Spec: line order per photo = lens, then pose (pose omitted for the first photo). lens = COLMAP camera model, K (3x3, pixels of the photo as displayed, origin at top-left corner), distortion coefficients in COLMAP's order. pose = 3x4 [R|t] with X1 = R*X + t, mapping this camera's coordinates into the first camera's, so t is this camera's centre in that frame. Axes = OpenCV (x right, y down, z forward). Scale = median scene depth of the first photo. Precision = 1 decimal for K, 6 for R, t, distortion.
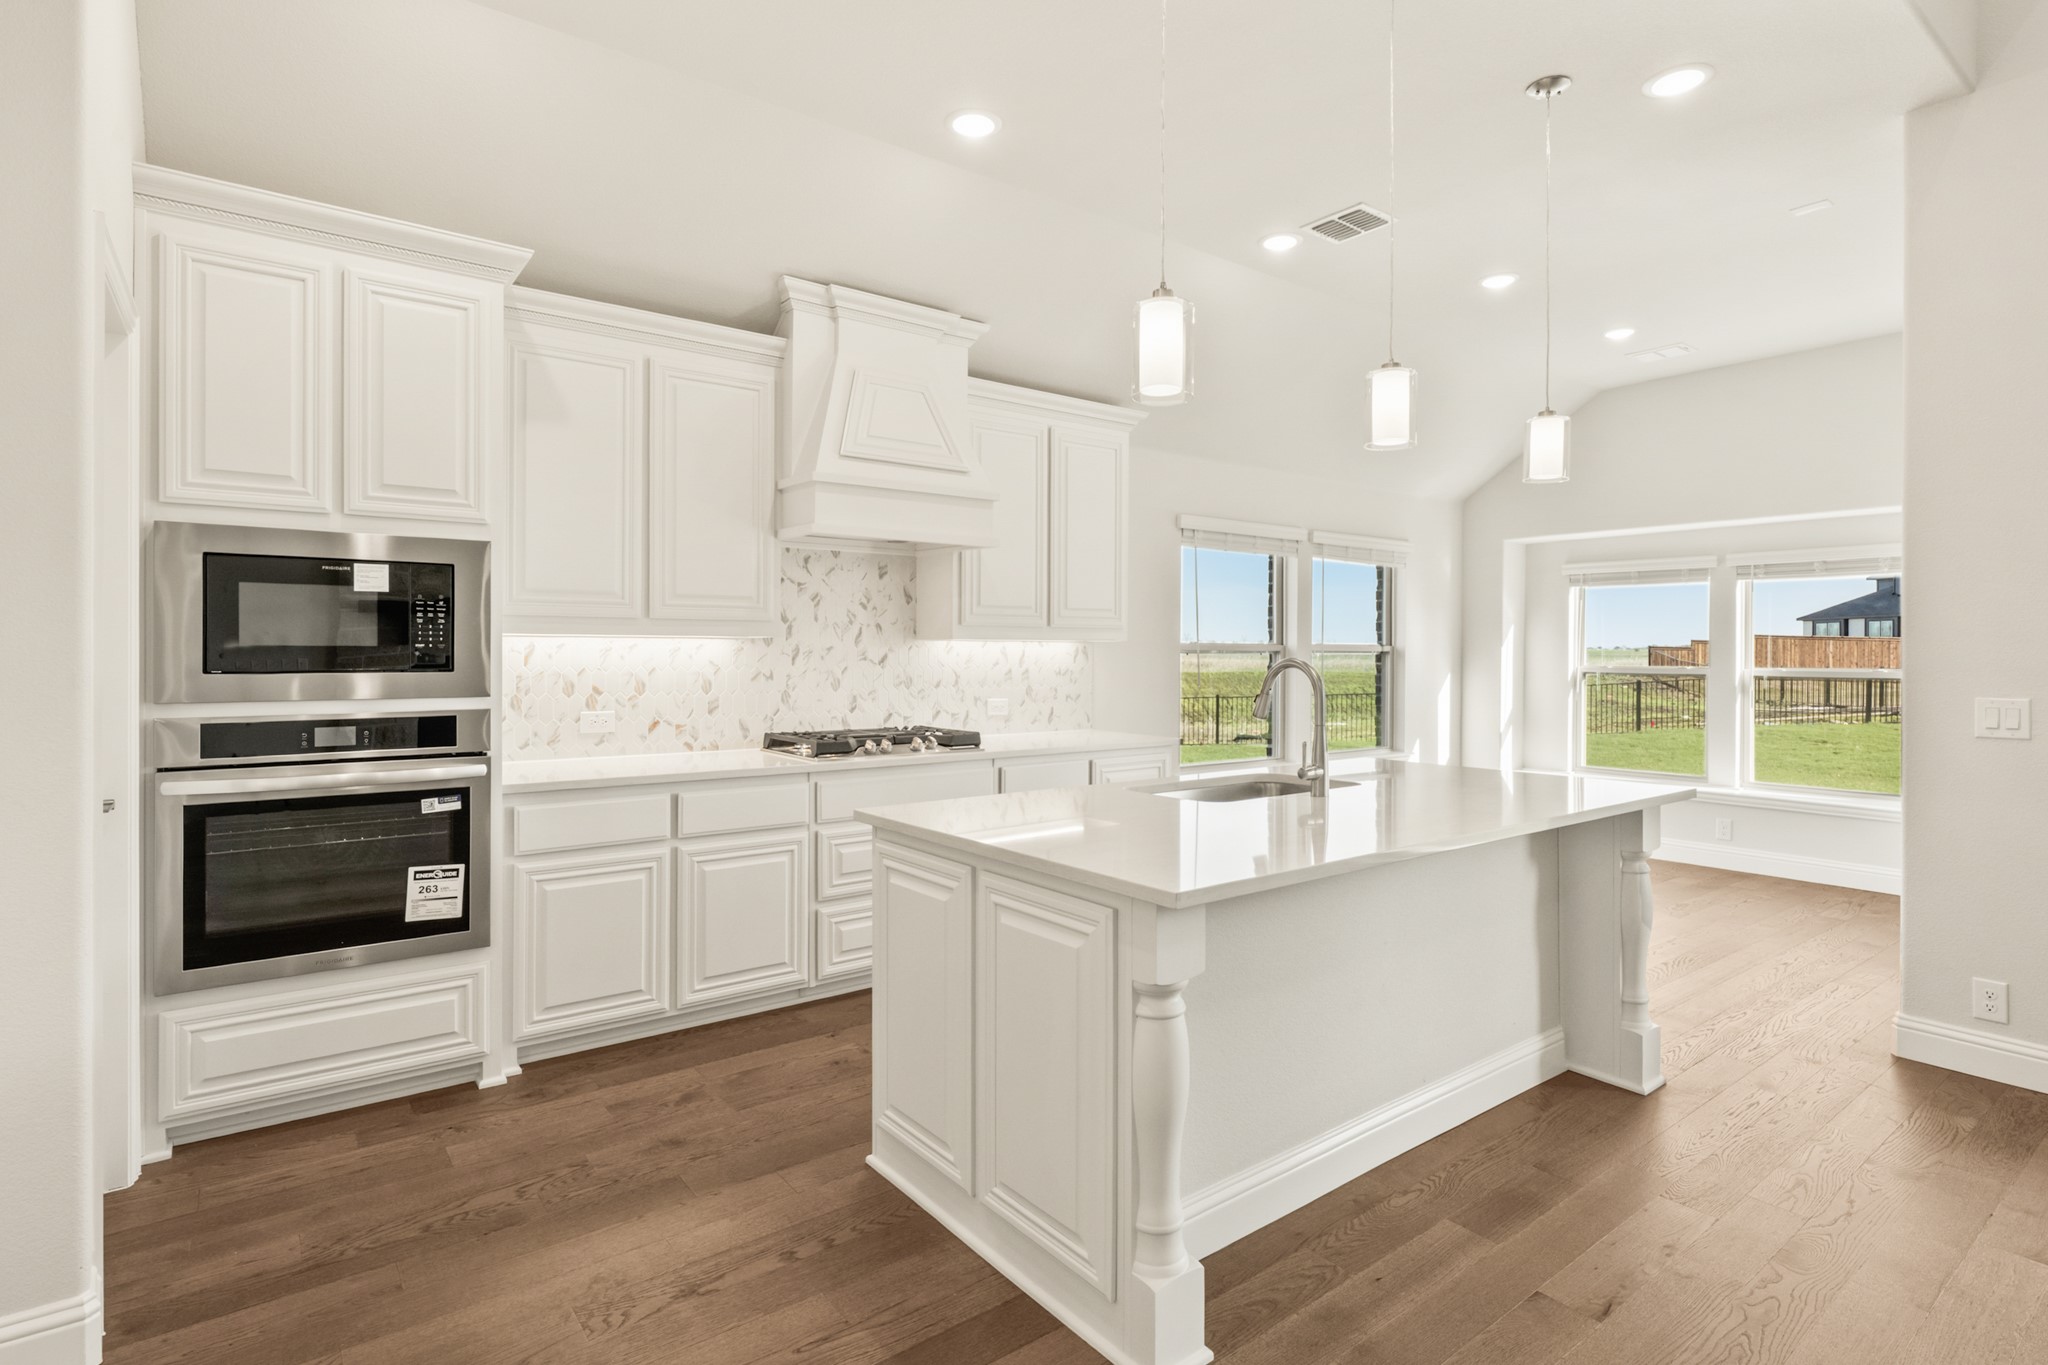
lens RADIAL K [[1018.8, 0, 1030.6], [0, 1018.8, 654.8], [0, 0, 1]] dist [0.002247, -0.000398]
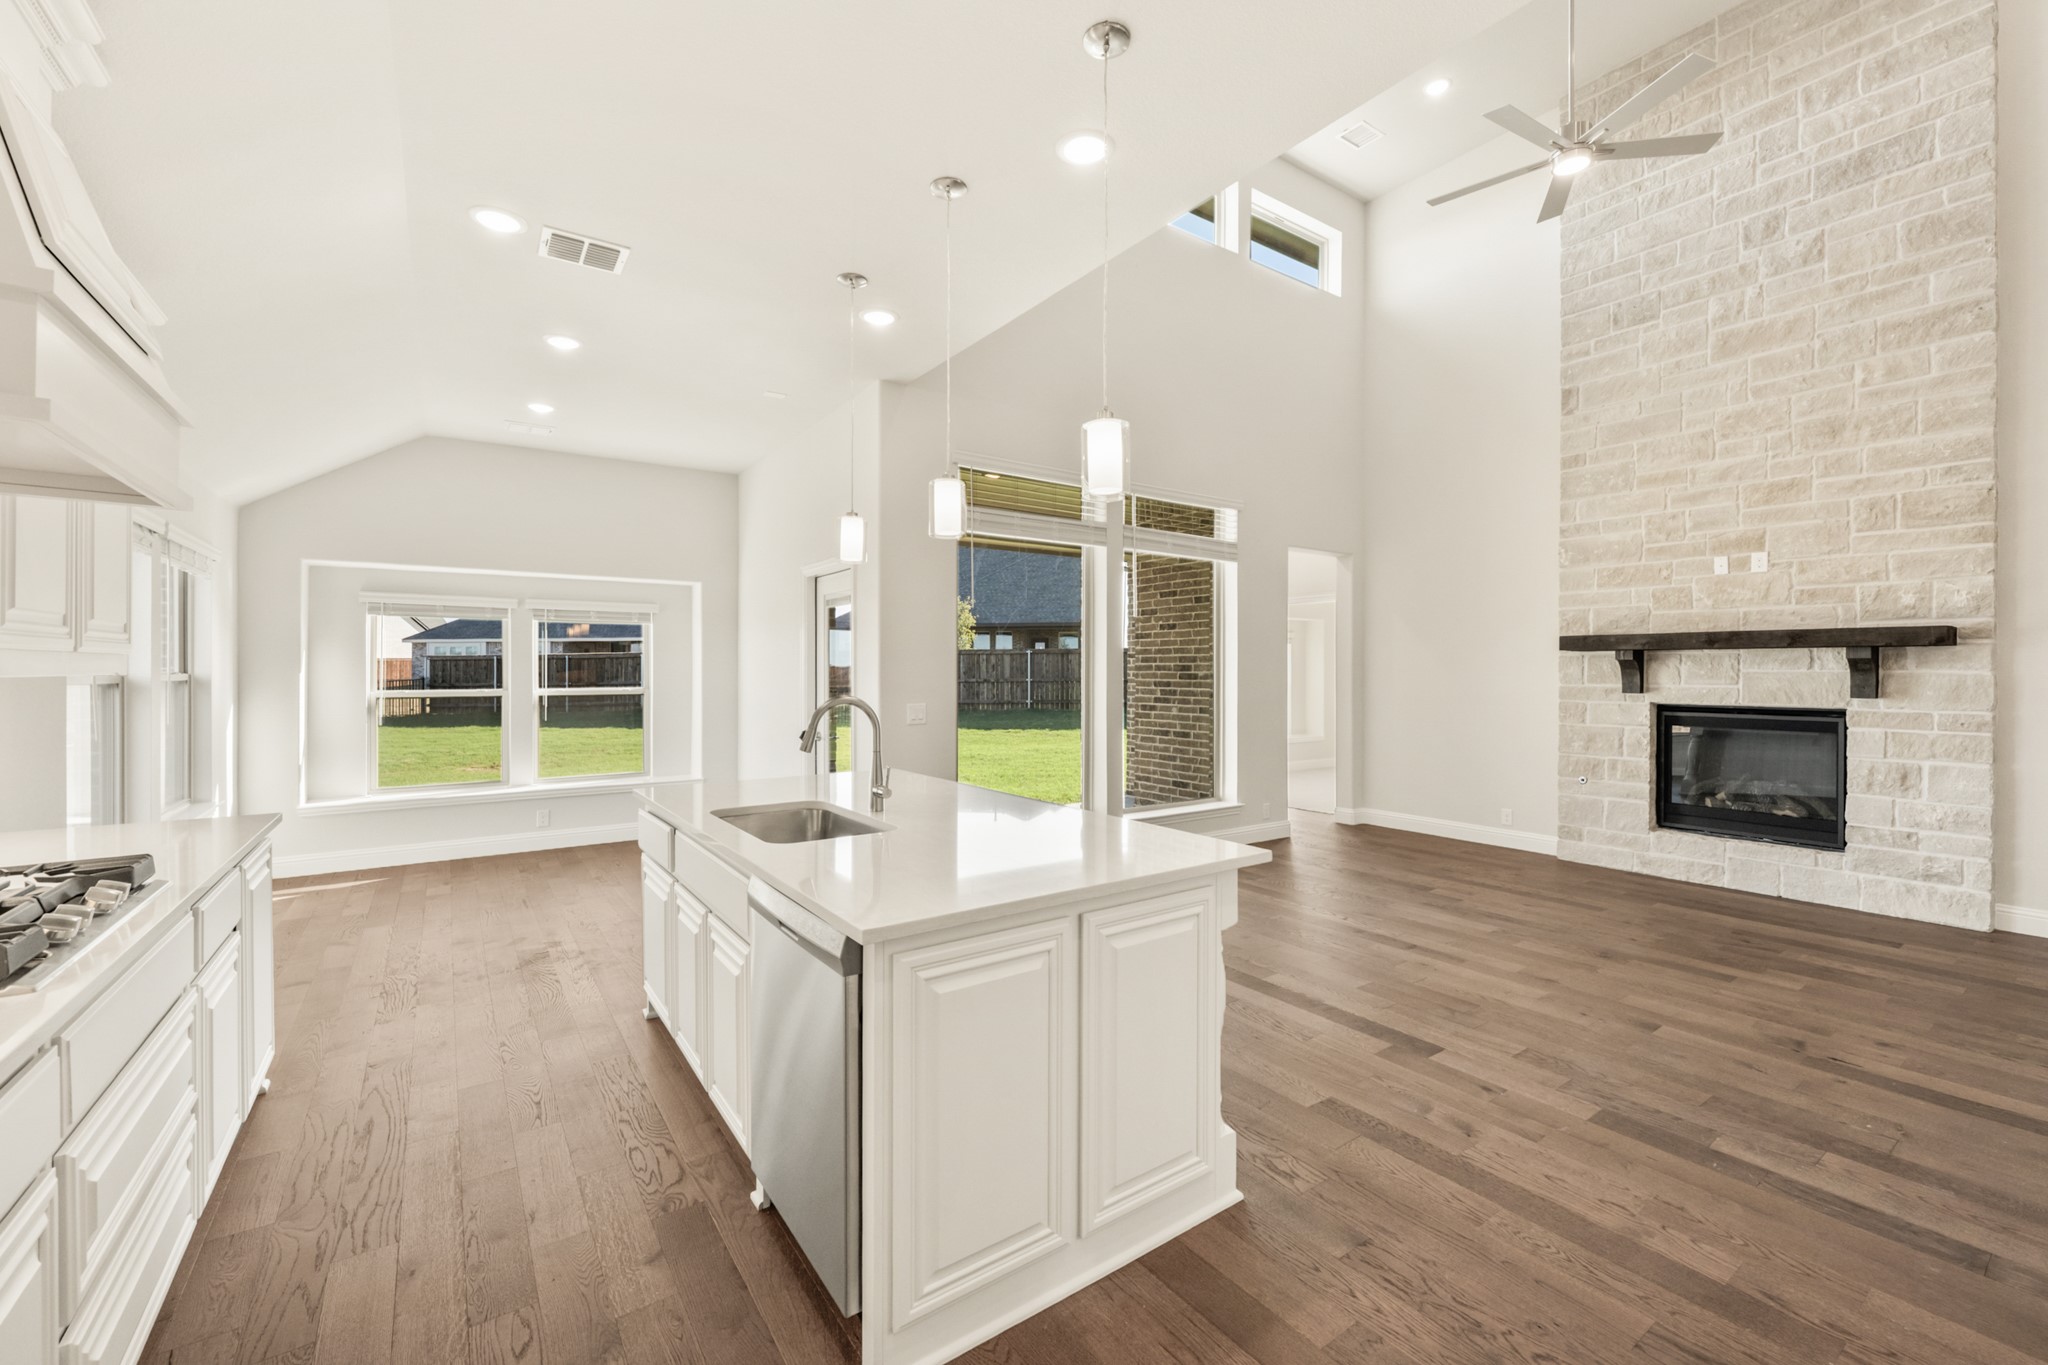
lens RADIAL K [[842.2, 0, 1010.8], [0, 842.2, 673.2], [0, 0, 1]] dist [-0.002618, 0.000383]
pose [[0.048476, -0.009608, 0.998778, -0.485788], [0.004661, 0.999945, 0.009393, -0.021952], [-0.998813, 0.004200, 0.048518, 0.558583]]
